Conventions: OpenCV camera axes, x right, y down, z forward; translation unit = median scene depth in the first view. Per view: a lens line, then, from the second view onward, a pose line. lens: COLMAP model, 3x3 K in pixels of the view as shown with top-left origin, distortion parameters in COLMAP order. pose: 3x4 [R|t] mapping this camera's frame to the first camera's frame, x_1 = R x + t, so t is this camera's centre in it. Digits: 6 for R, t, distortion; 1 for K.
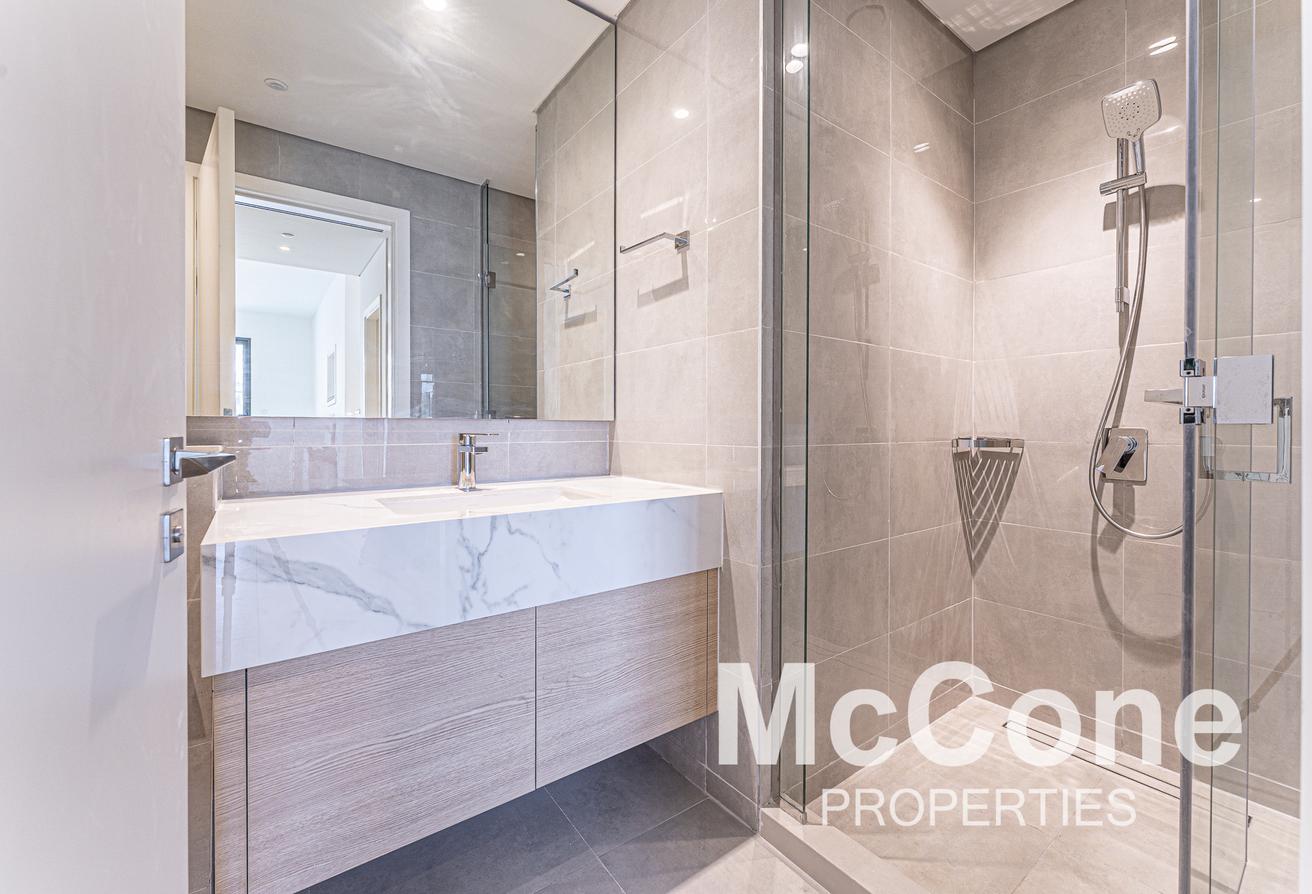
lens RADIAL K [[540.8, 0, 645.8], [0, 540.8, 437.6], [0, 0, 1]] dist [-0.010990, -0.000736]
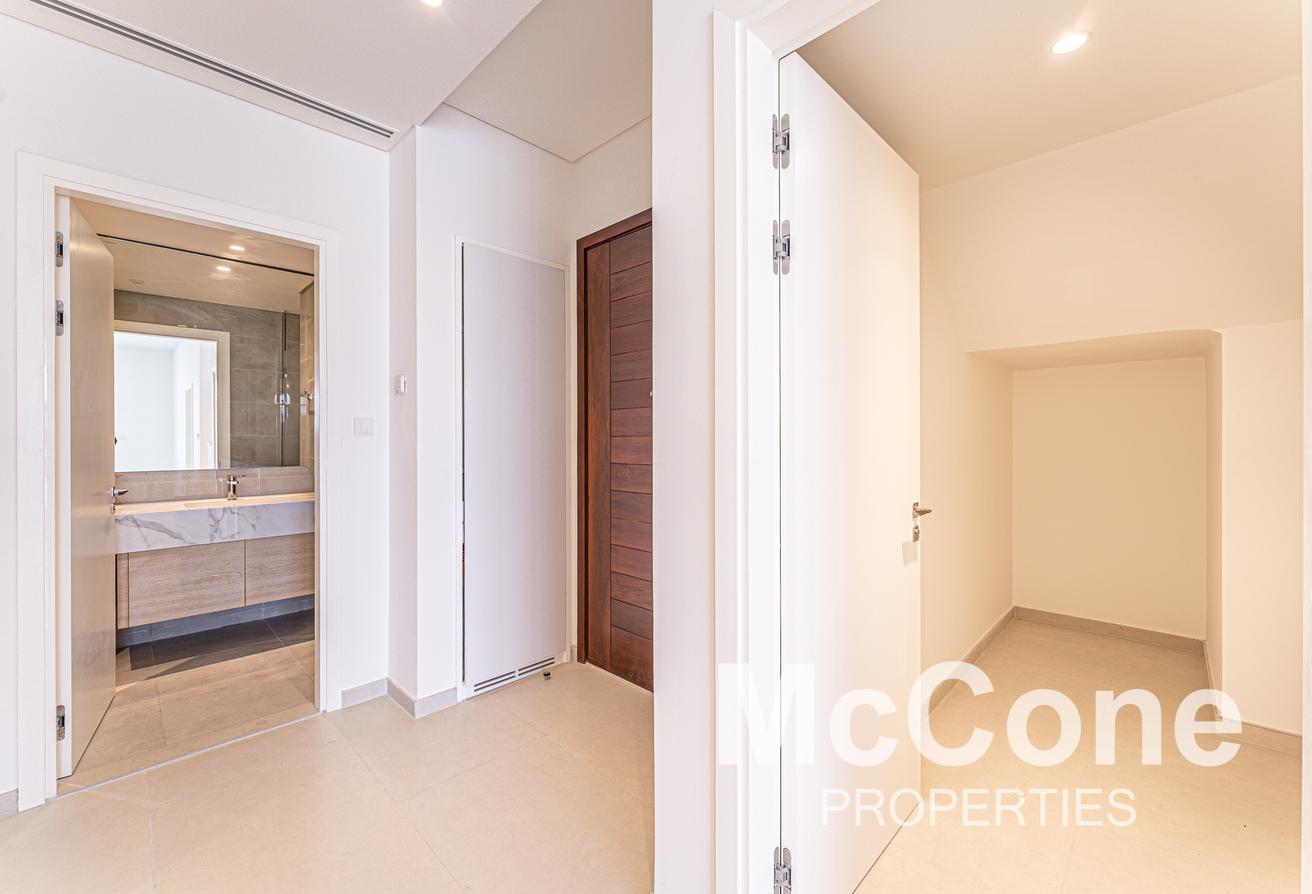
lens RADIAL K [[540.8, 0, 668.1], [0, 540.8, 445.7], [0, 0, 1]] dist [-0.010990, -0.000736]
pose [[0.982927, -0.002878, 0.183975, 1.478520], [0.003656, 0.999986, -0.003887, -0.160821], [-0.183962, 0.004494, 0.982923, -2.192428]]
